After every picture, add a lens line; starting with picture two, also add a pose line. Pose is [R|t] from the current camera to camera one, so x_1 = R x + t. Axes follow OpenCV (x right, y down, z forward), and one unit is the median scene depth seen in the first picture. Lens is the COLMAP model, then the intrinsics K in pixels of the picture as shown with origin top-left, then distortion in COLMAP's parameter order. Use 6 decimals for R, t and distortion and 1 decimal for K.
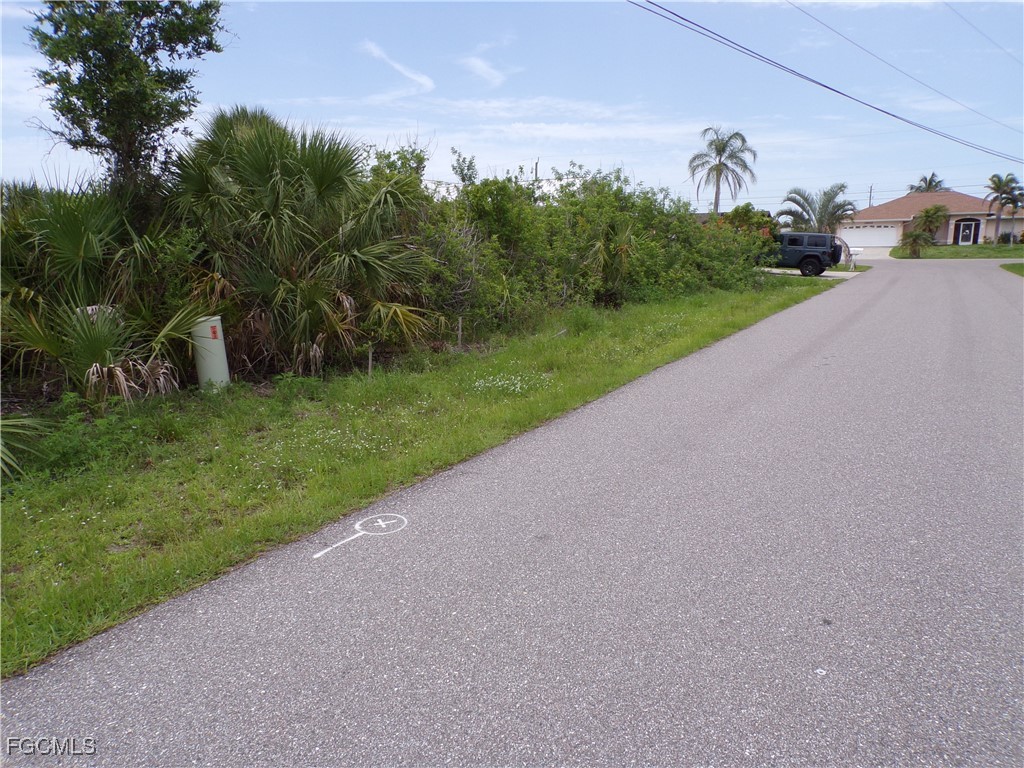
lens RADIAL K [[707.6, 0, 512.0], [0, 707.6, 384.0], [0, 0, 1]] dist [0.005493, 0.009806]
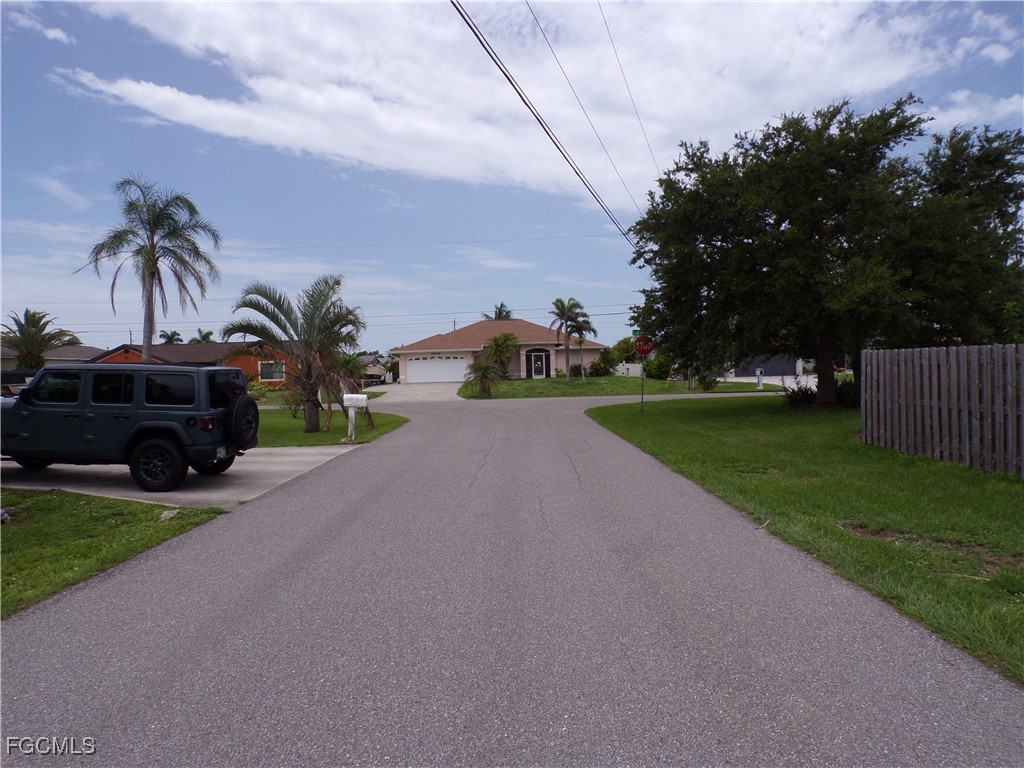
lens RADIAL K [[707.6, 0, 512.0], [0, 707.6, 384.0], [0, 0, 1]] dist [0.005493, 0.009806]
pose [[0.867385, -0.022500, 0.497130, 0.197407], [0.114697, 0.981120, -0.155716, -0.064202], [-0.484240, 0.192085, 0.853589, 0.307427]]
